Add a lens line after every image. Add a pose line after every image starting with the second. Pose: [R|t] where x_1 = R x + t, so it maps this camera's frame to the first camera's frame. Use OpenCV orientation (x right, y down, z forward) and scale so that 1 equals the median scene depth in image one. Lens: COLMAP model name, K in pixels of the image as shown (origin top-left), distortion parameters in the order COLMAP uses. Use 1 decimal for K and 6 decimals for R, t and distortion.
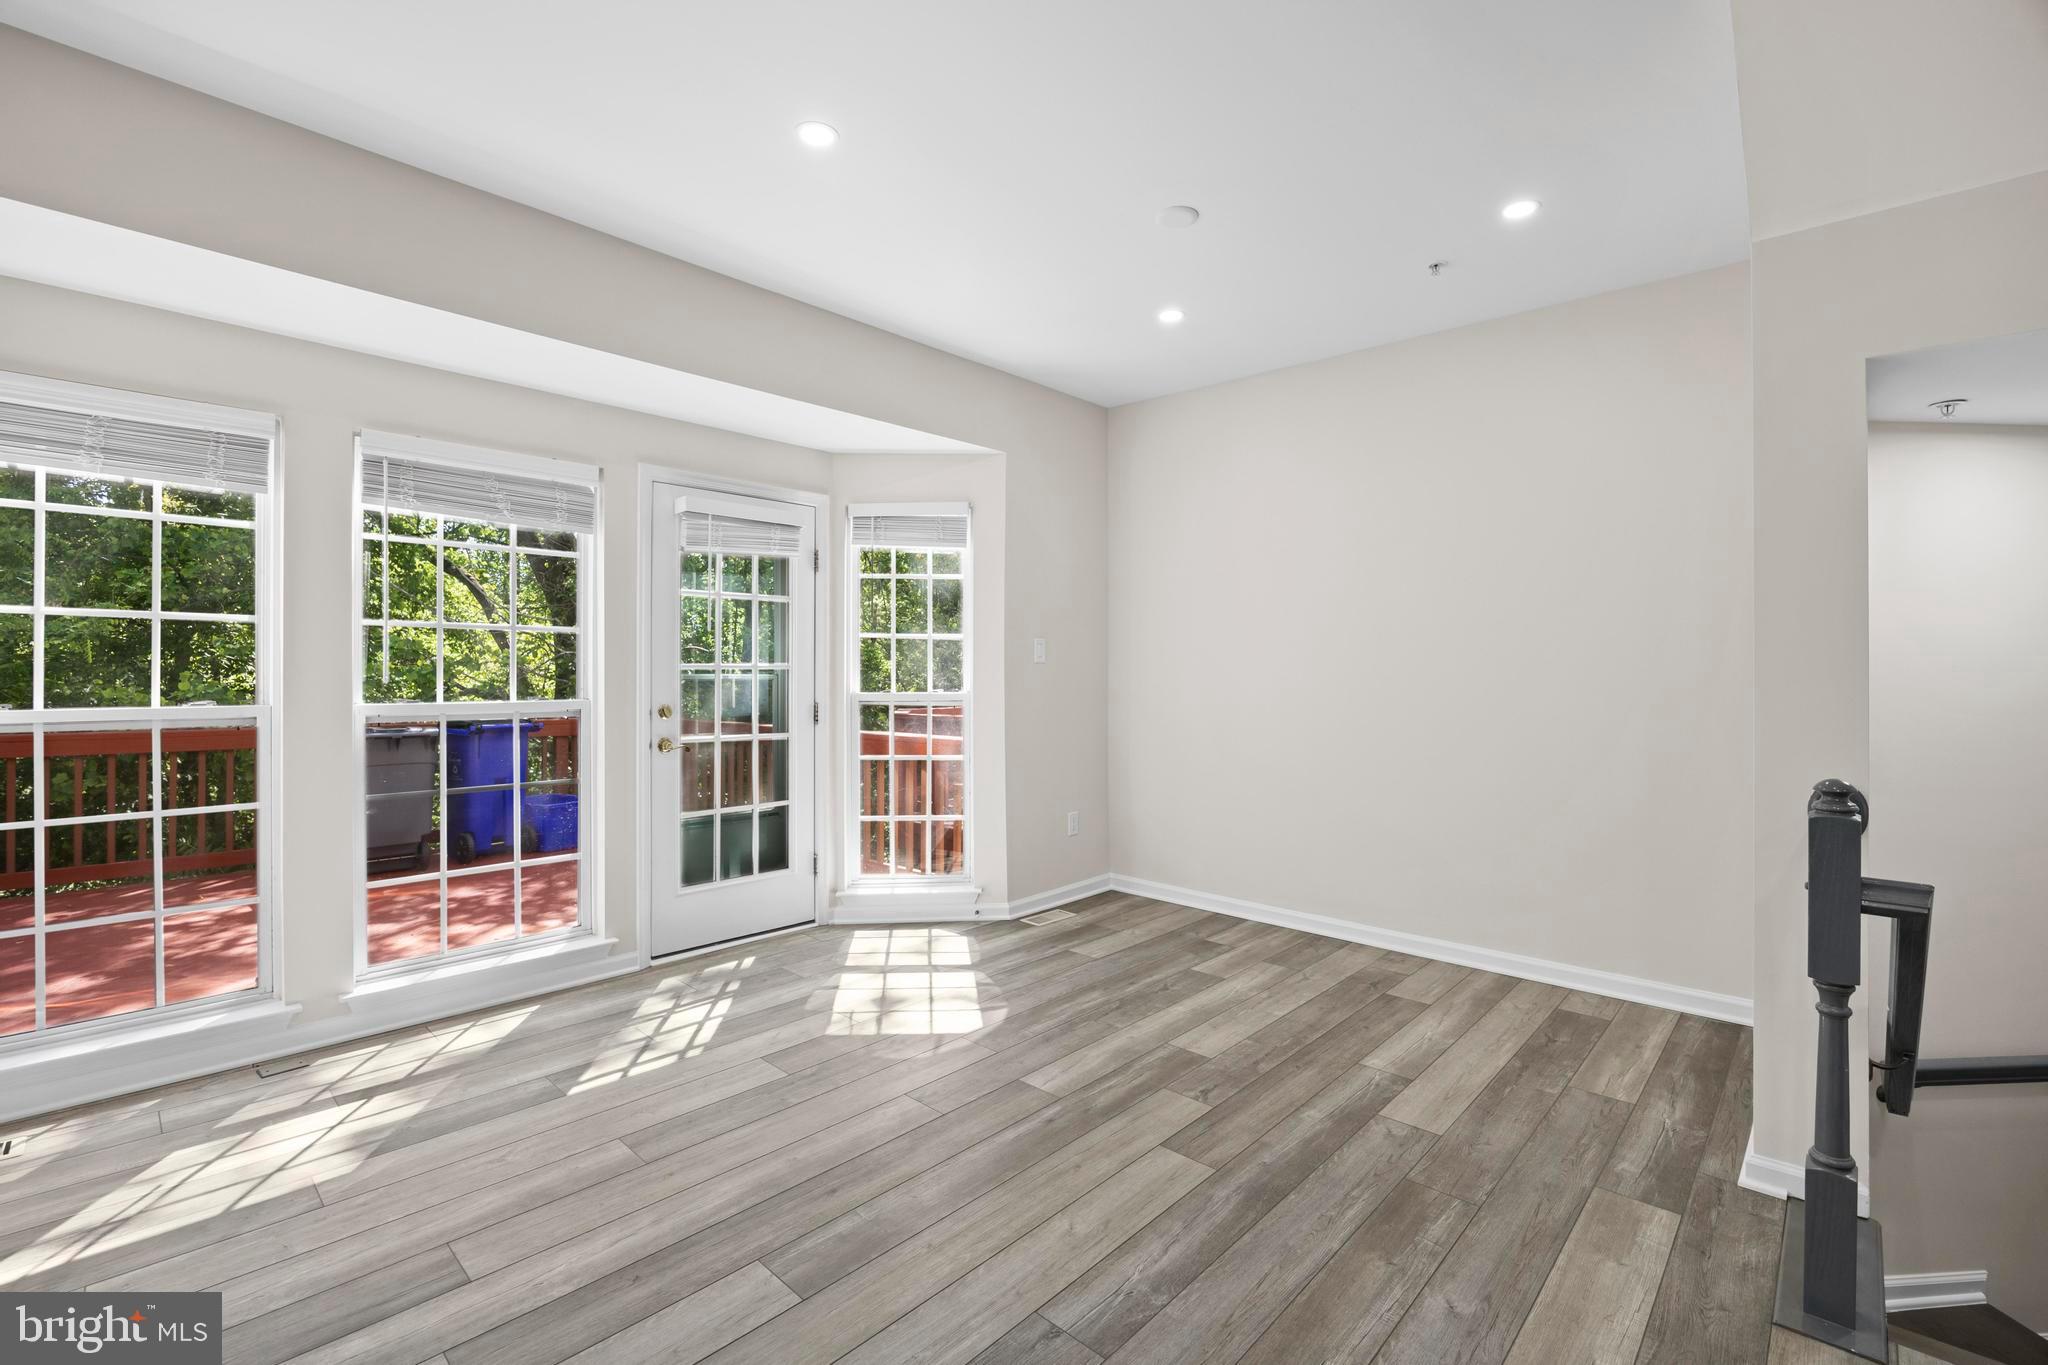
lens RADIAL K [[891.3, 0, 1017.3], [0, 891.3, 671.2], [0, 0, 1]] dist [-0.020846, 0.000531]
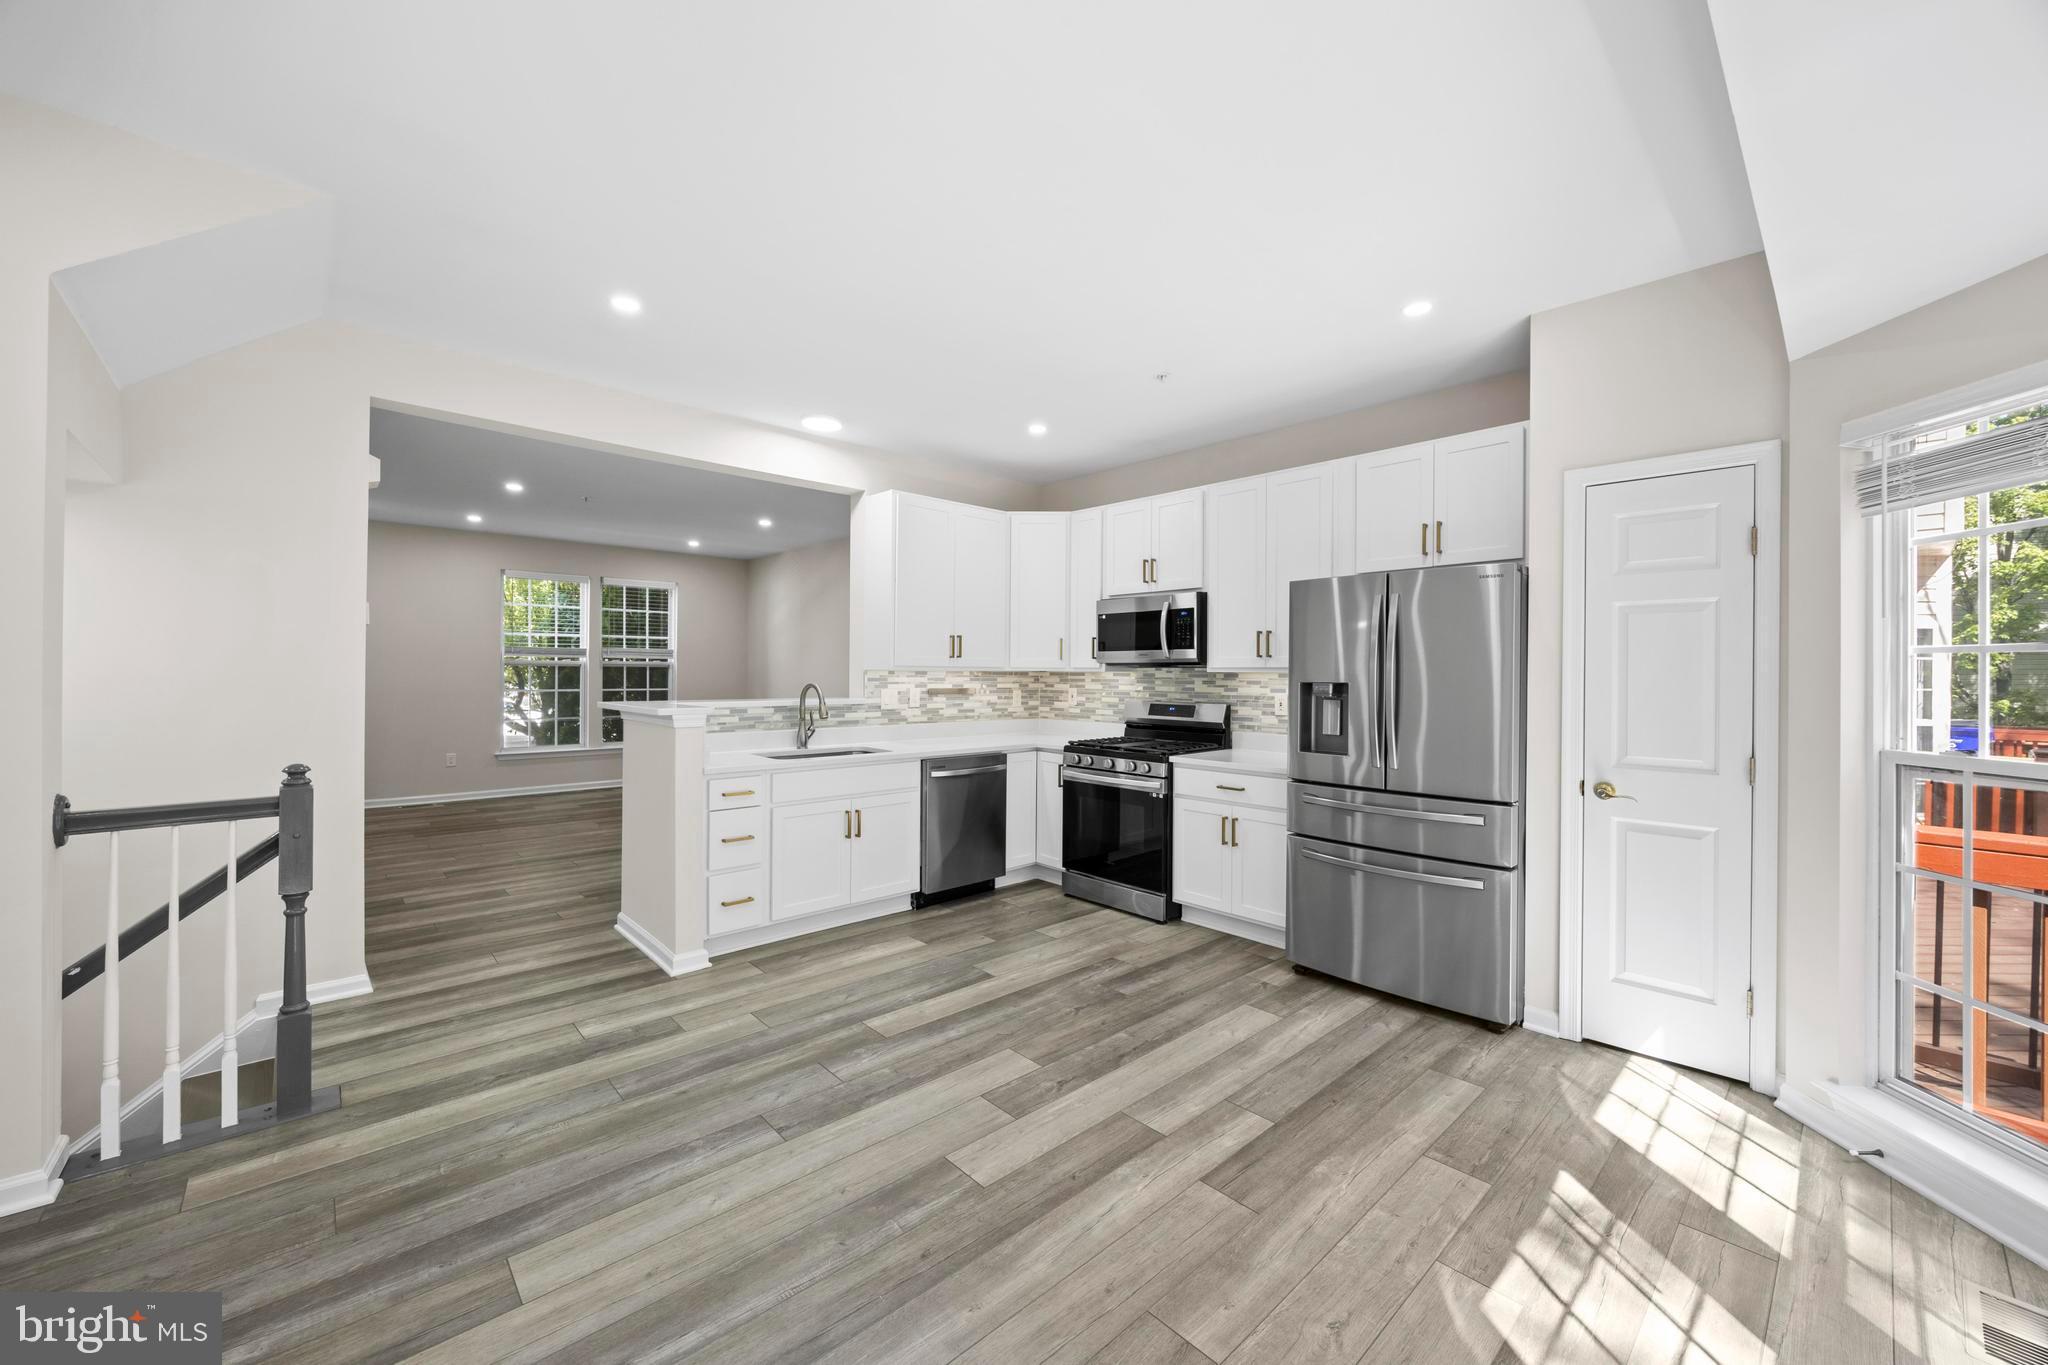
lens RADIAL K [[778.7, 0, 1034.7], [0, 778.7, 679.3], [0, 0, 1]] dist [-0.007085, 0.000610]
pose [[-0.998575, -0.012983, 0.051760, -0.241555], [-0.012823, 0.999912, 0.003424, -0.027894], [-0.051800, 0.002755, -0.998654, 1.219265]]
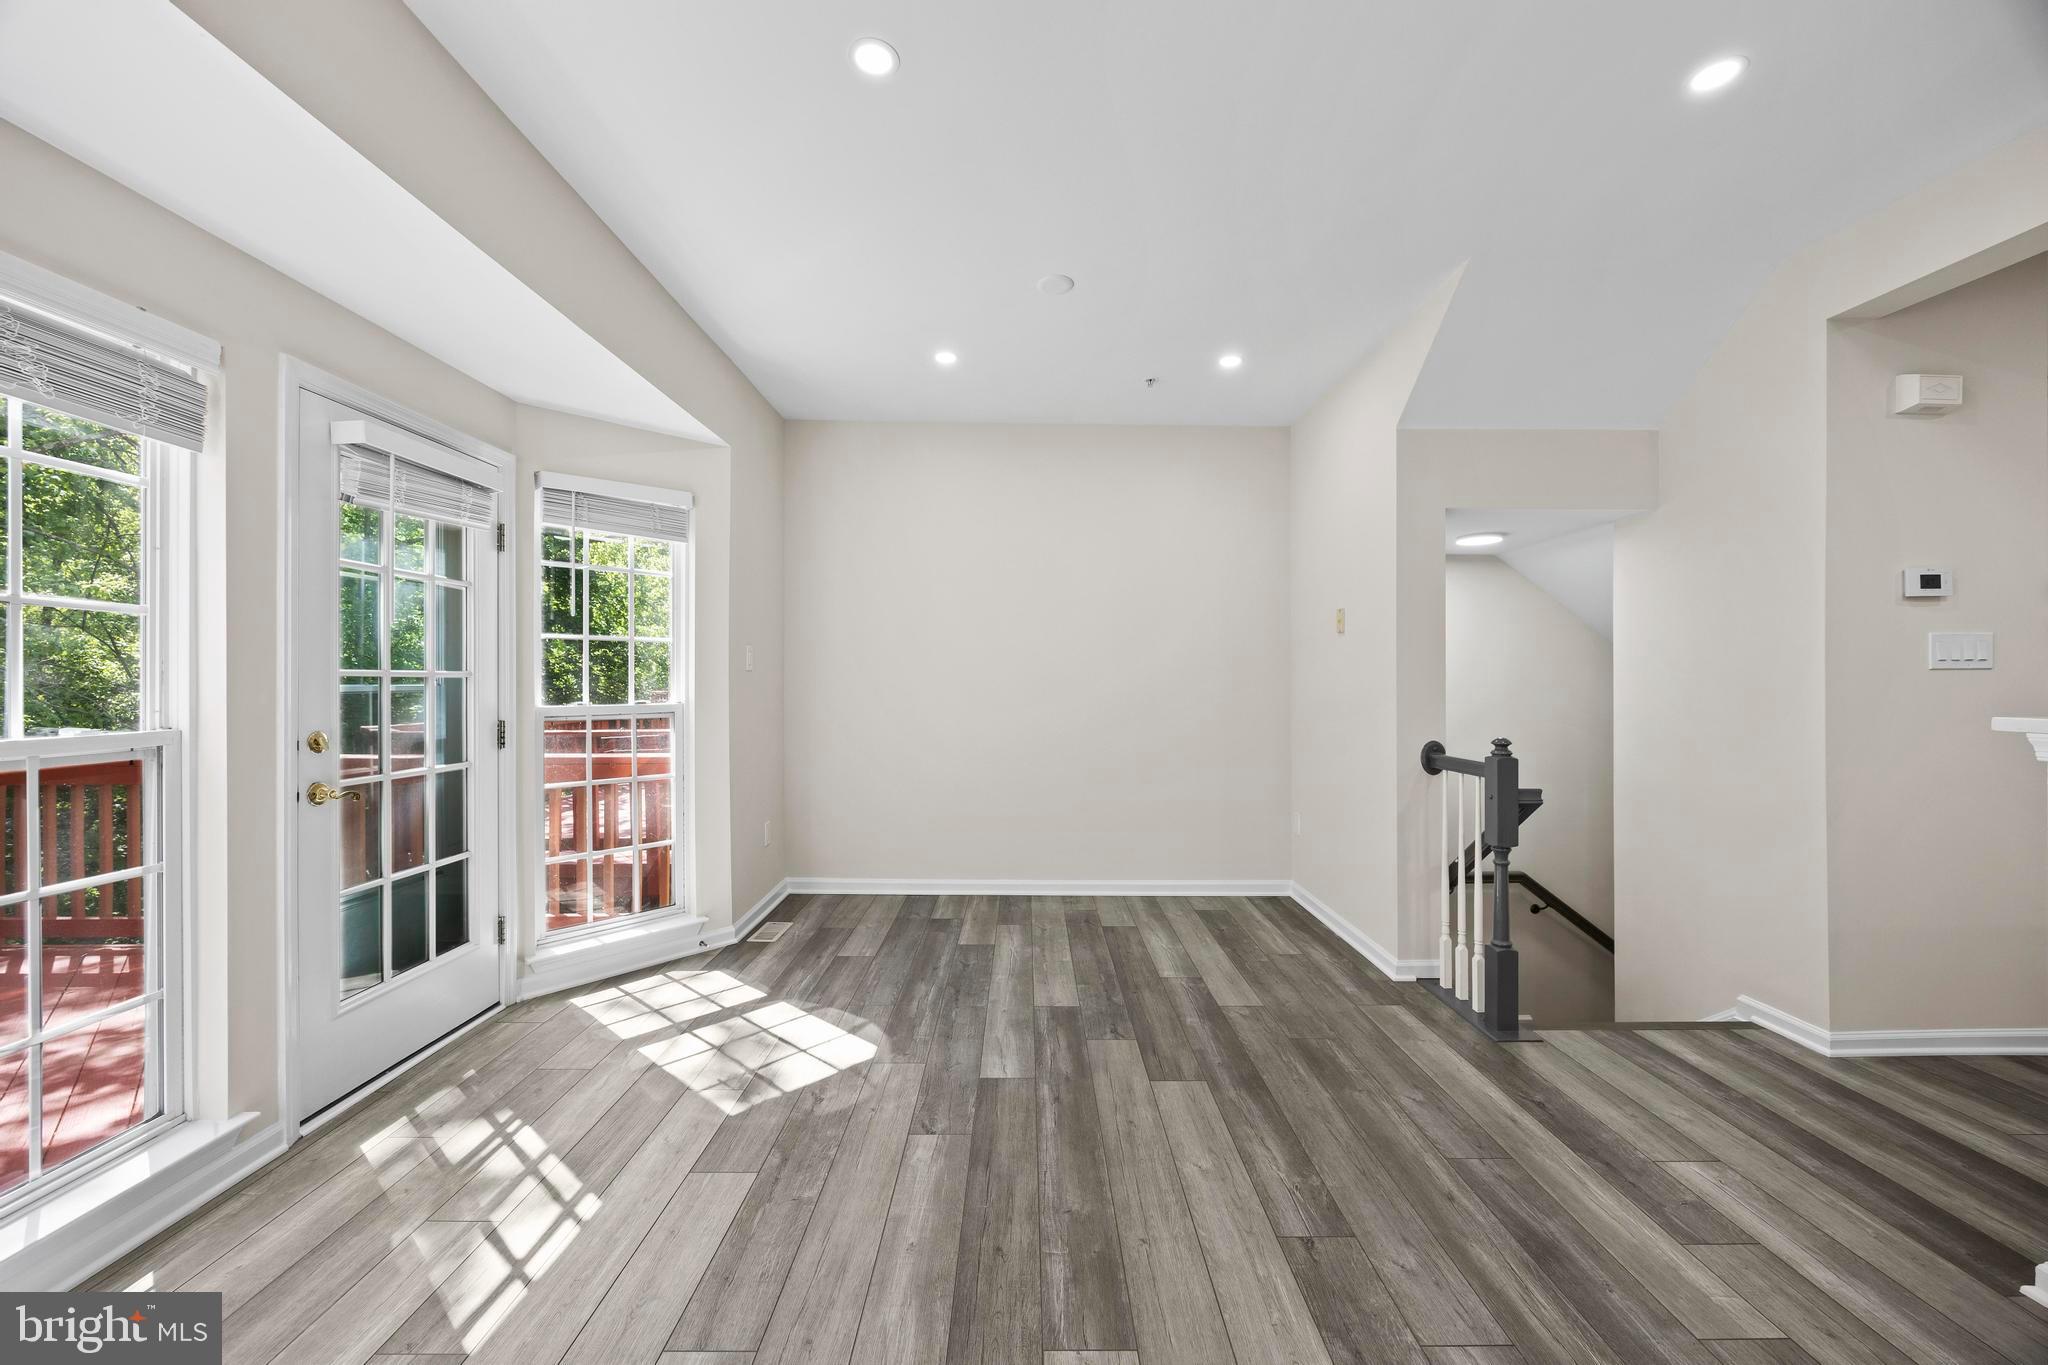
lens RADIAL K [[778.7, 0, 1025.6], [0, 778.7, 685.2], [0, 0, 1]] dist [-0.007085, 0.000610]
pose [[0.722264, -0.006387, 0.691588, -0.492469], [-0.000379, 0.999954, 0.009630, -0.003188], [-0.691618, -0.007217, 0.722228, 0.268506]]
